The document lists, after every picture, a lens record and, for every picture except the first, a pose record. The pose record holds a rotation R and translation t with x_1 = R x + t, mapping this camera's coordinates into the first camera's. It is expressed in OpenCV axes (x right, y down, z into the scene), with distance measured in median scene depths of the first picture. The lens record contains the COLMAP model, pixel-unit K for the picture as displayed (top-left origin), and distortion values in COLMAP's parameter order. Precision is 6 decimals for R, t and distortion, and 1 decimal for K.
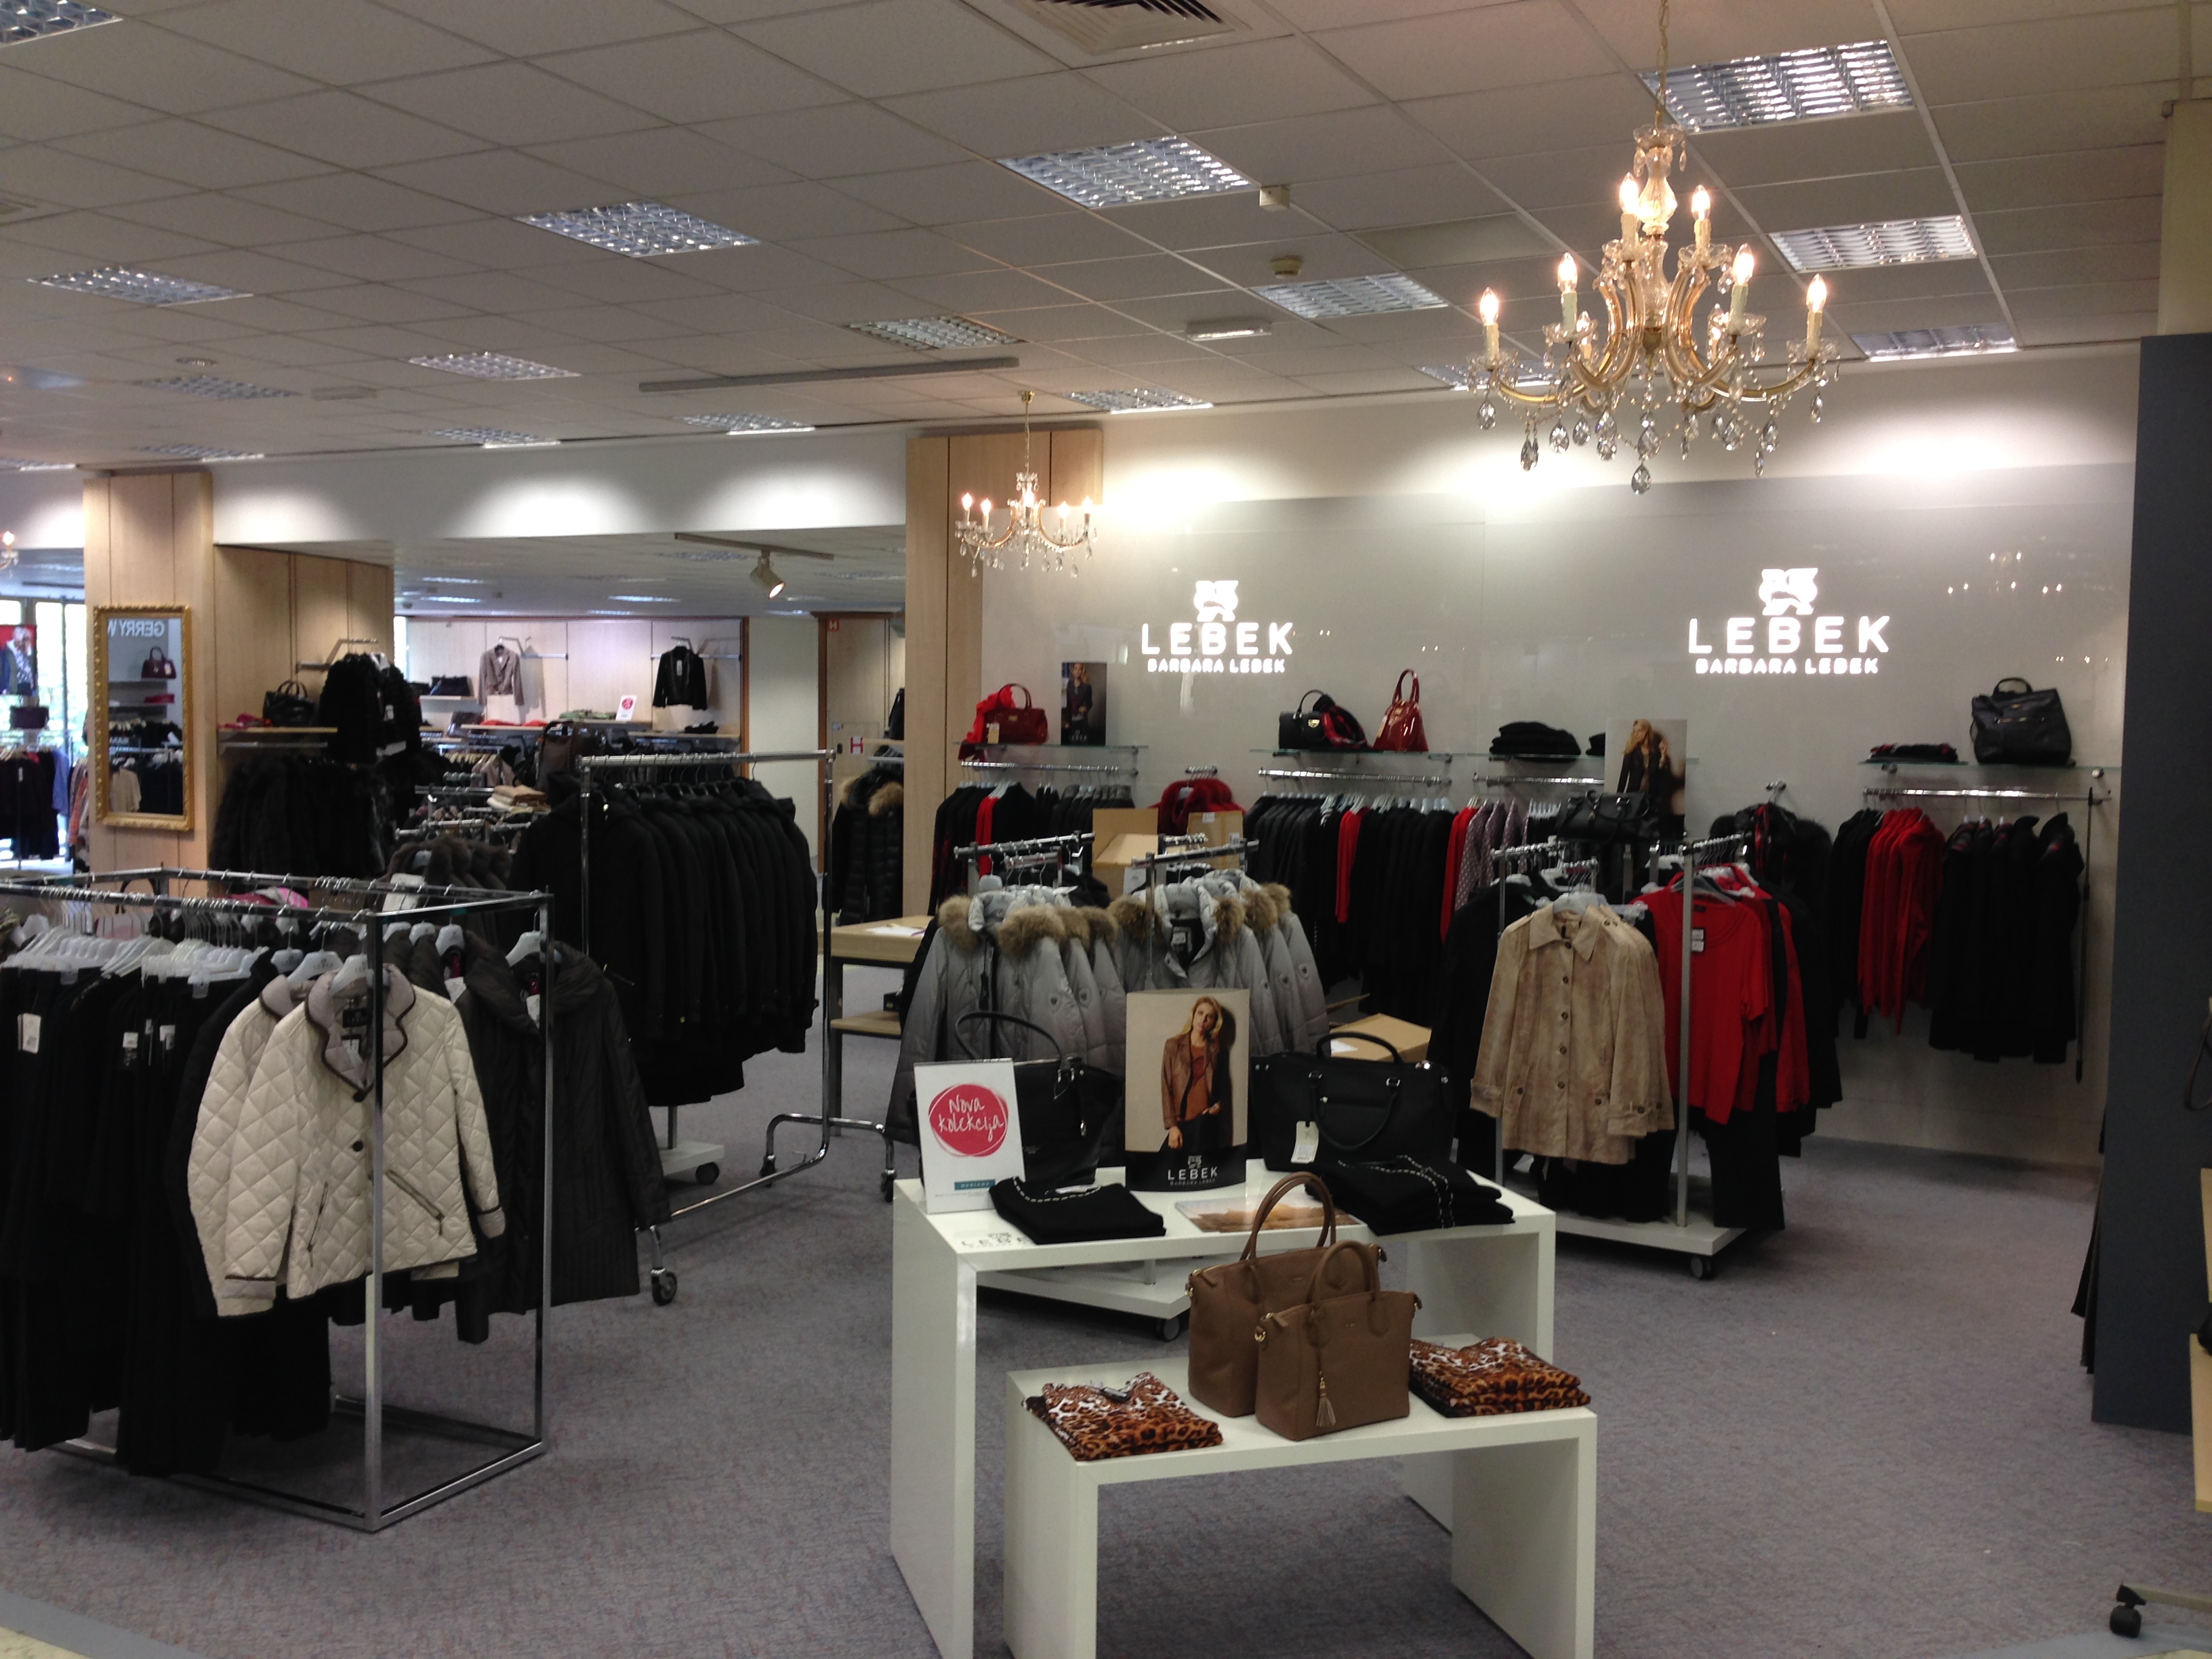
lens RADIAL K [[2033.0, 0, 1106.0], [0, 2033.0, 829.5], [0, 0, 1]] dist [0.041927, 0.133572]
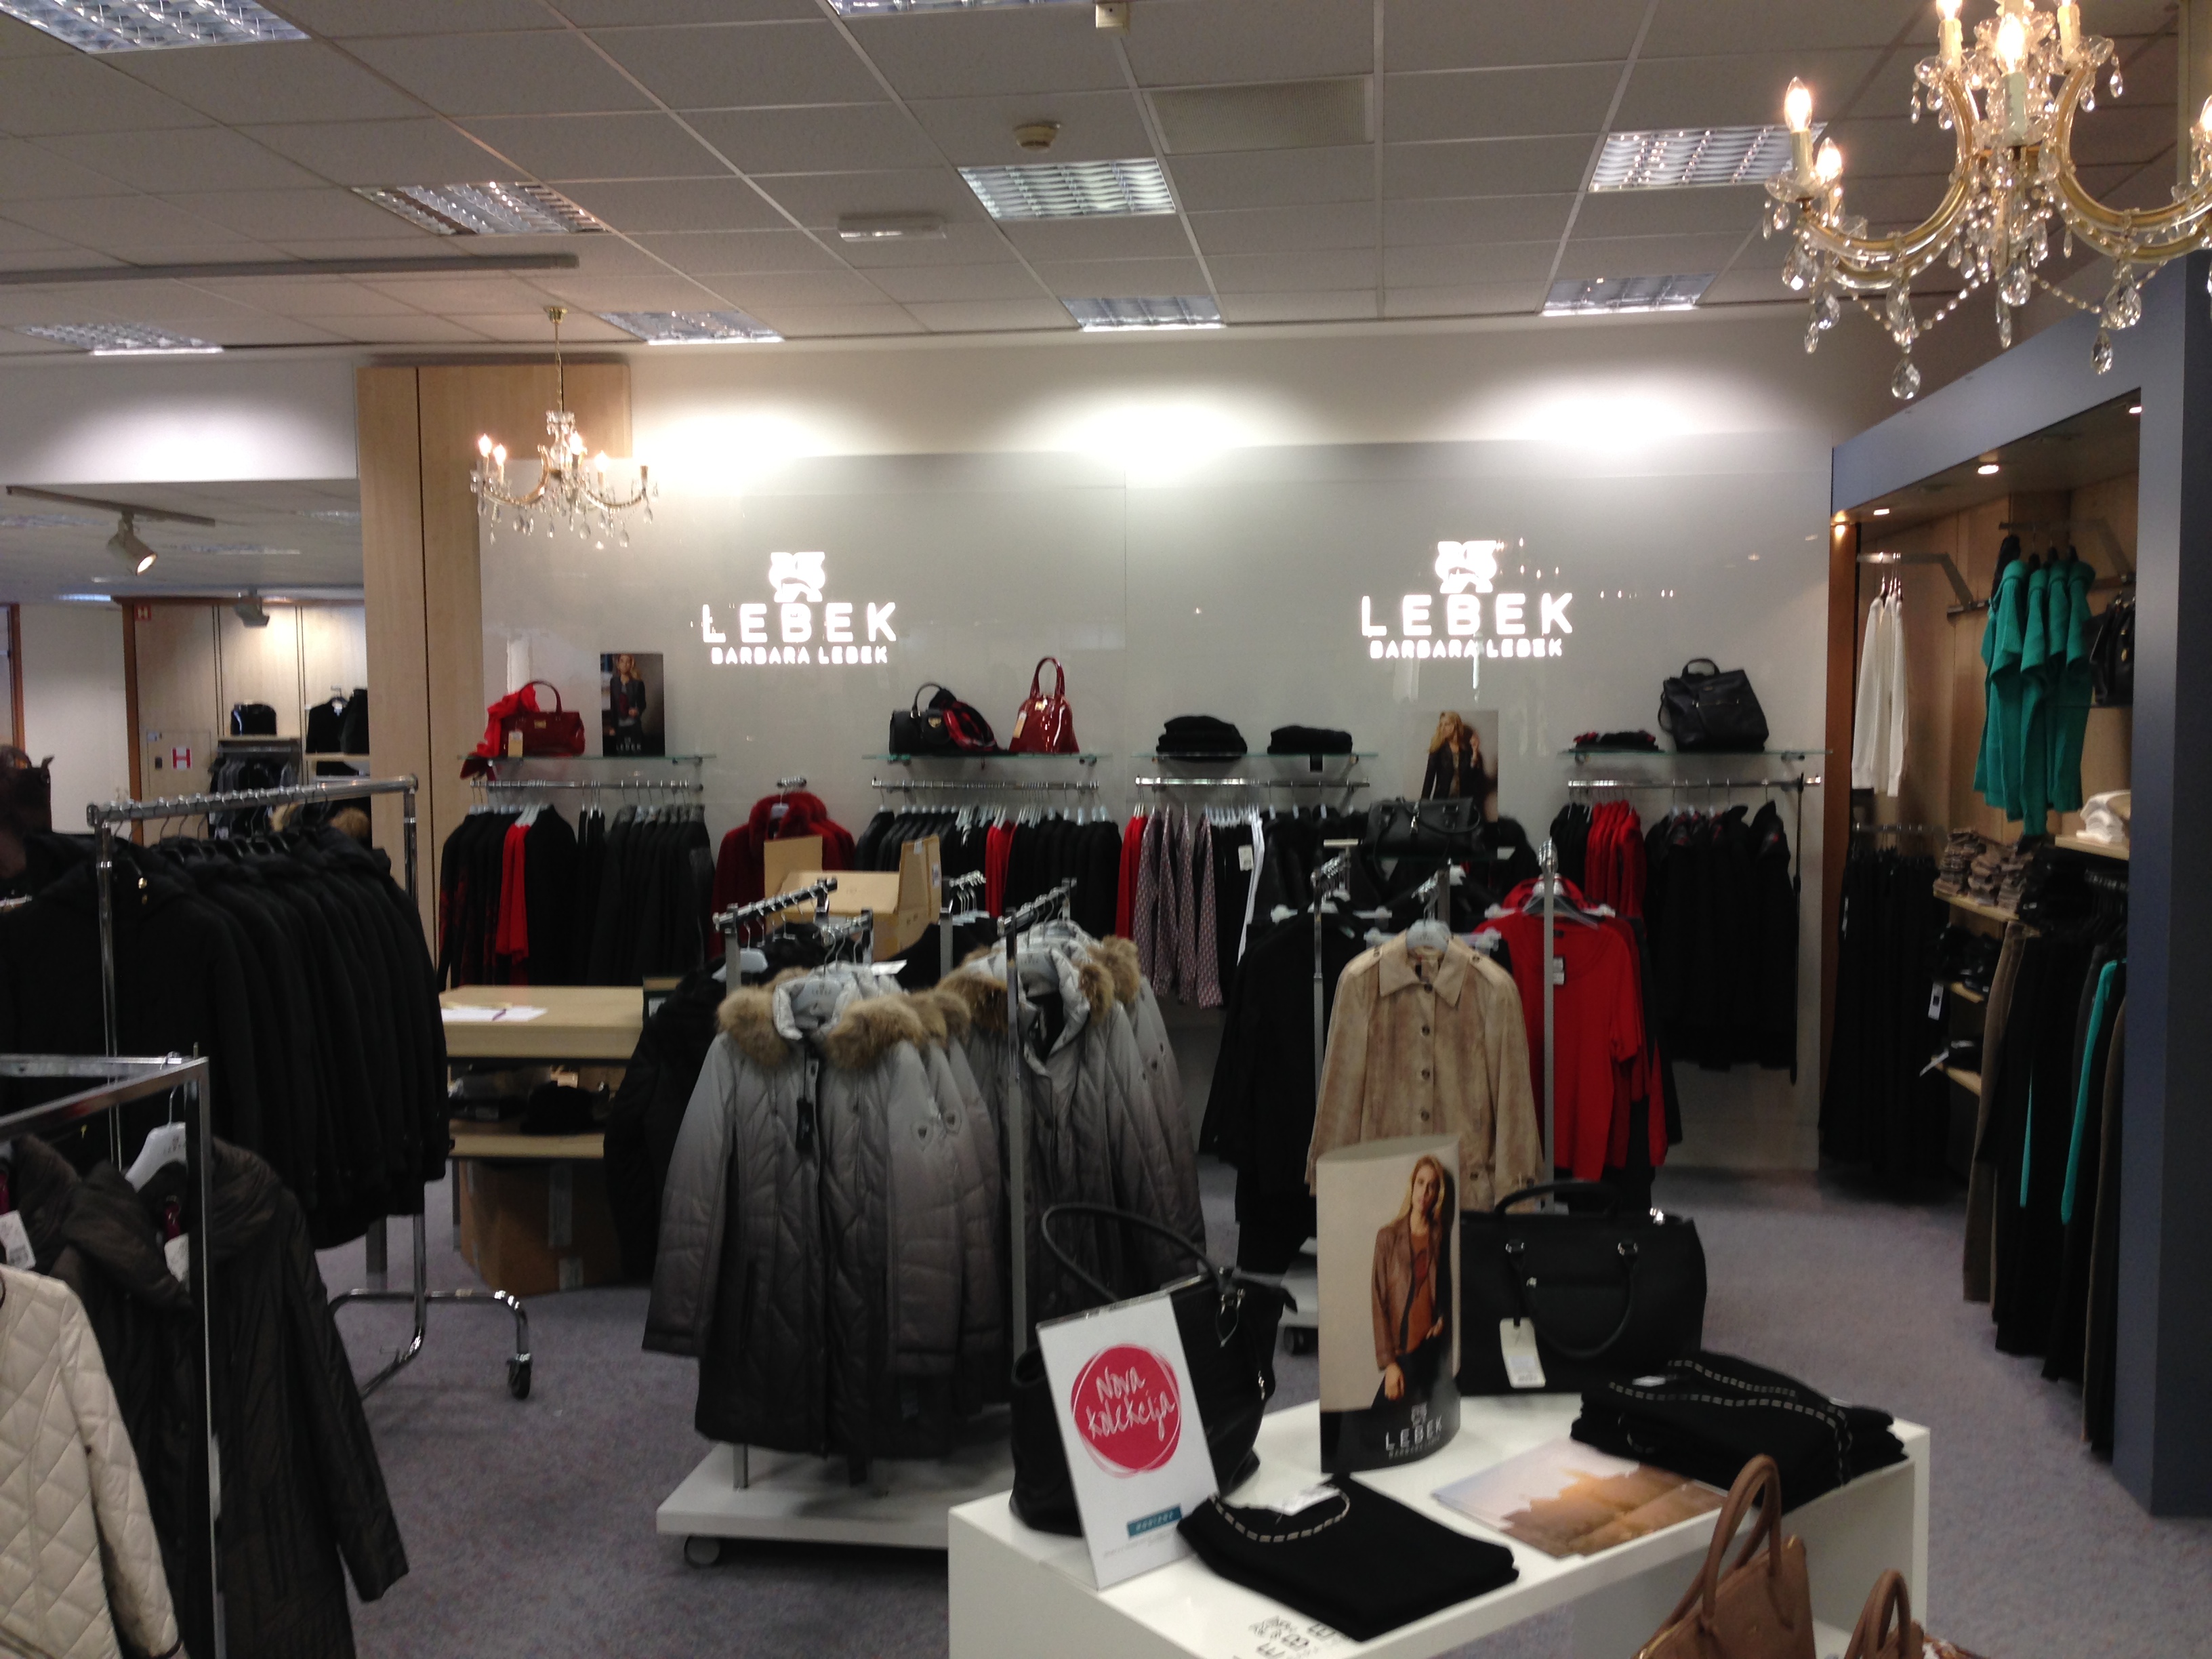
lens RADIAL K [[2007.7, 0, 1106.0], [0, 2007.7, 829.5], [0, 0, 1]] dist [0.131438, -0.228899]
pose [[0.938385, -0.041418, 0.343100, -0.136023], [0.039924, 0.999137, 0.011418, -0.017003], [-0.343277, 0.002983, 0.939229, 0.223885]]
